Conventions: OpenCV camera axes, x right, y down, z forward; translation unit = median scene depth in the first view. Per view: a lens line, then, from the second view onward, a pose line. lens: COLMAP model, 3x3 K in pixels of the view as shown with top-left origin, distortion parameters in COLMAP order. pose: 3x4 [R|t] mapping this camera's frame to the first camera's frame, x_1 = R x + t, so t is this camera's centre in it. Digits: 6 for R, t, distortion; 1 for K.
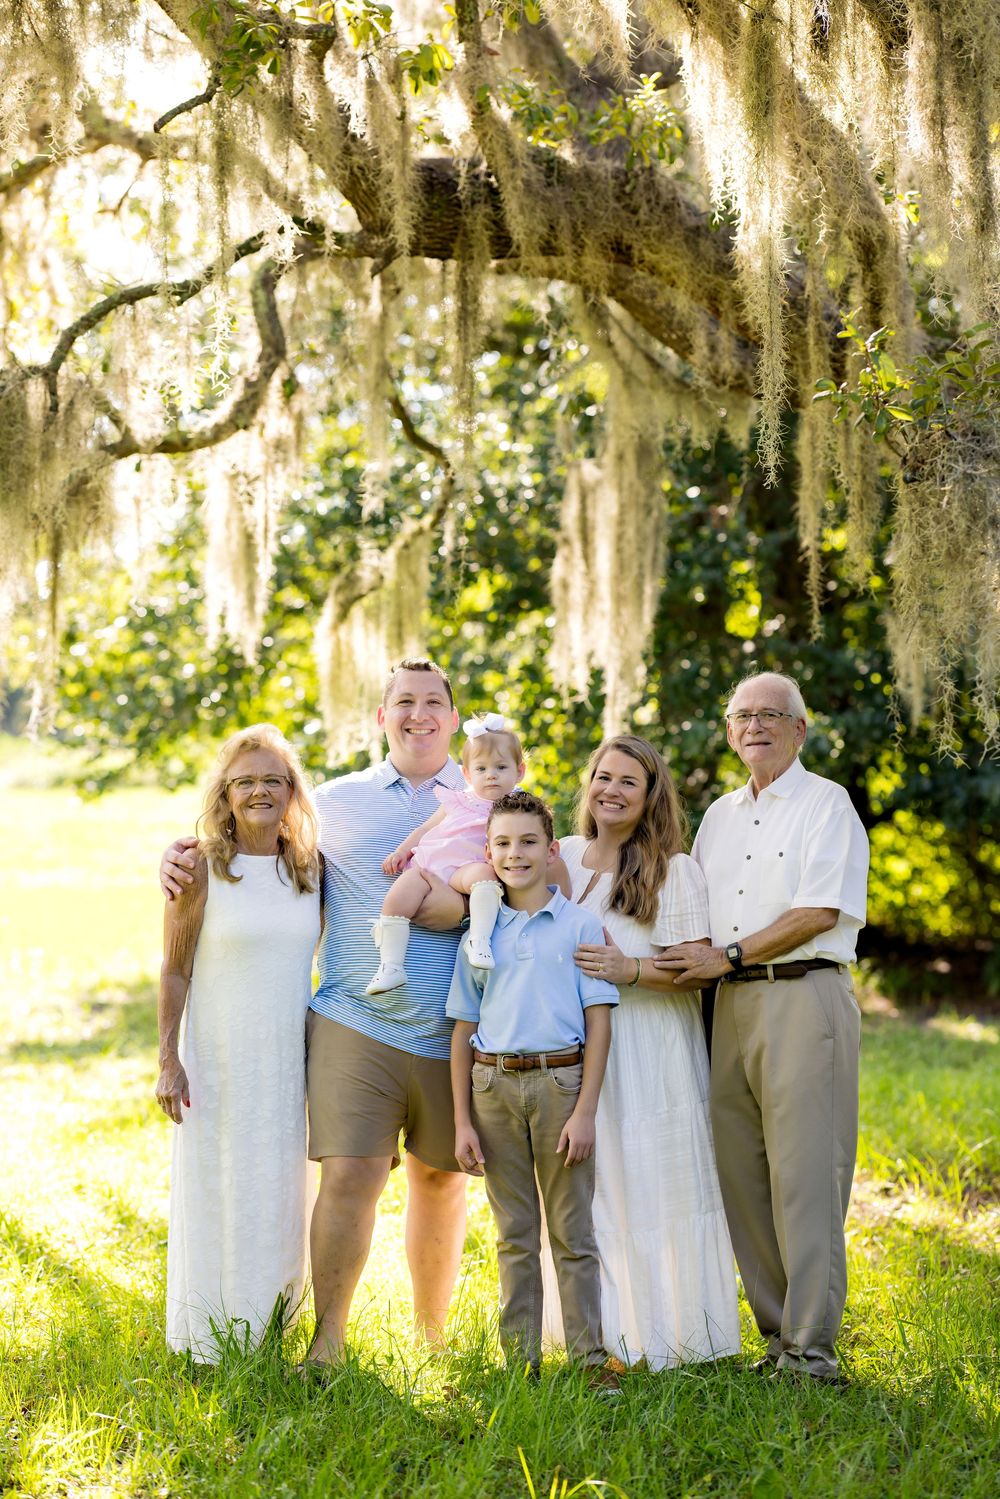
lens RADIAL K [[3769.1, 0, 500.0], [0, 3769.1, 749.5], [0, 0, 1]] dist [-0.007070, -0.759157]
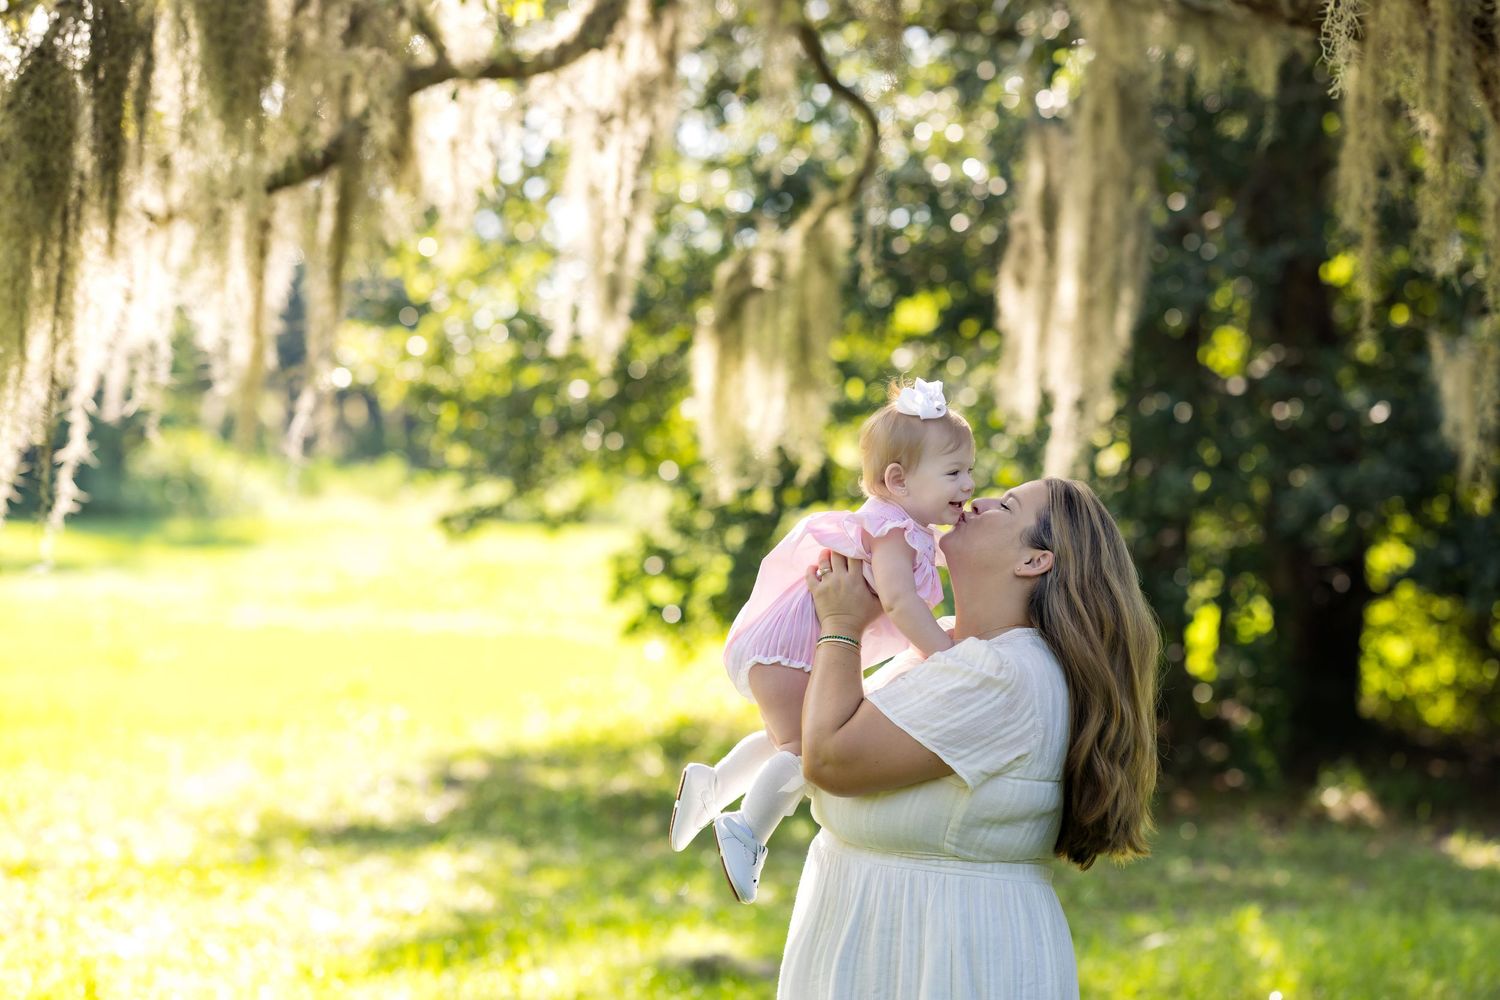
lens RADIAL K [[3771.6, 0, 750.0], [0, 3771.6, 500.0], [0, 0, 1]] dist [-0.007070, -0.759157]
pose [[0.998056, 0.034070, -0.052178, 0.002841], [-0.034057, 0.999419, 0.001142, 0.001505], [0.052187, 0.000637, 0.998637, 0.156568]]
